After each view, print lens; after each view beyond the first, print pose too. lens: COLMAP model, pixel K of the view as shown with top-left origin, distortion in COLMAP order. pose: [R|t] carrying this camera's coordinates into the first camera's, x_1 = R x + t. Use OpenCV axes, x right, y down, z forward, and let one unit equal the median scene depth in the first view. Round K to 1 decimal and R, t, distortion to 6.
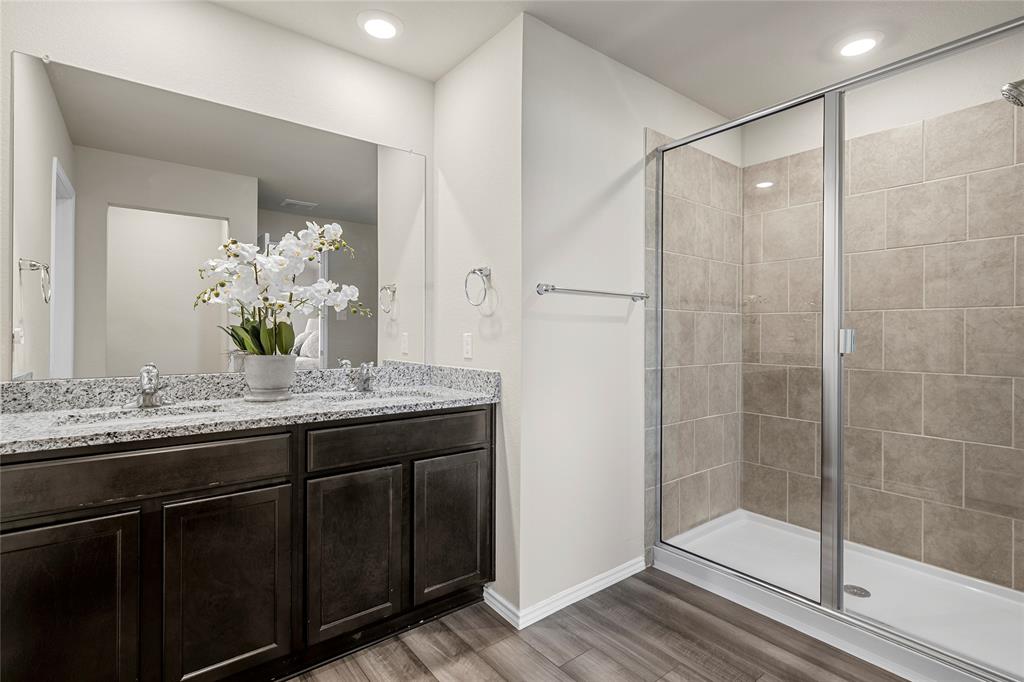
lens RADIAL K [[479.8, 0, 509.9], [0, 479.8, 335.9], [0, 0, 1]] dist [0.002664, 0.000434]
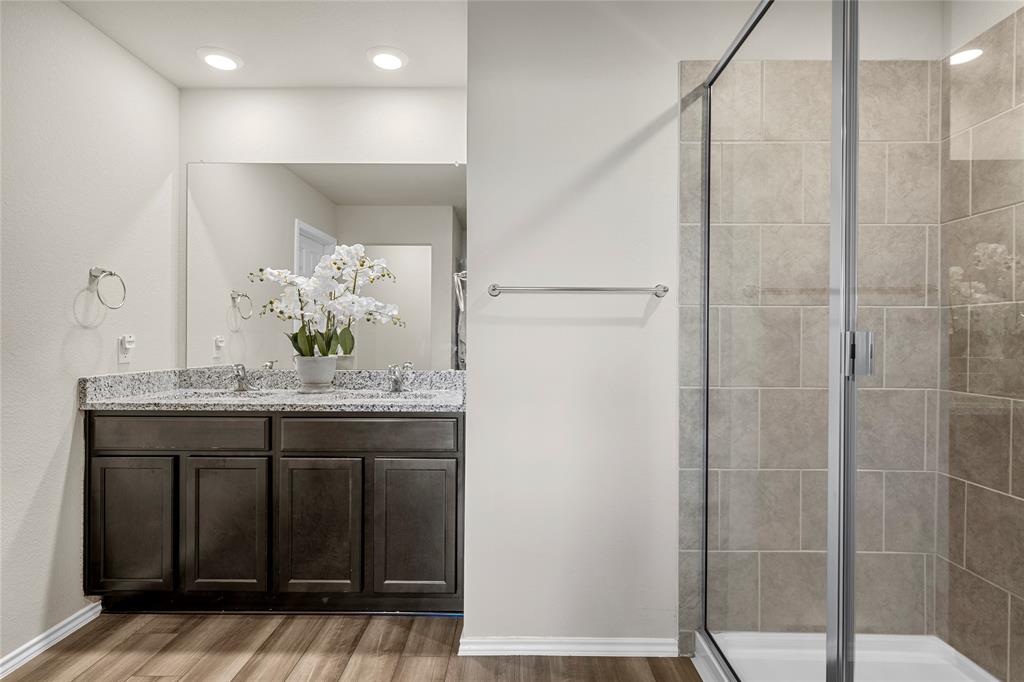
lens RADIAL K [[498.5, 0, 512.3], [0, 498.5, 342.9], [0, 0, 1]] dist [0.003753, -0.000488]
pose [[0.786116, 0.004821, -0.618060, 0.709541], [-0.004470, 0.999988, 0.002115, -0.000520], [0.618063, 0.001100, 0.786128, 0.301344]]
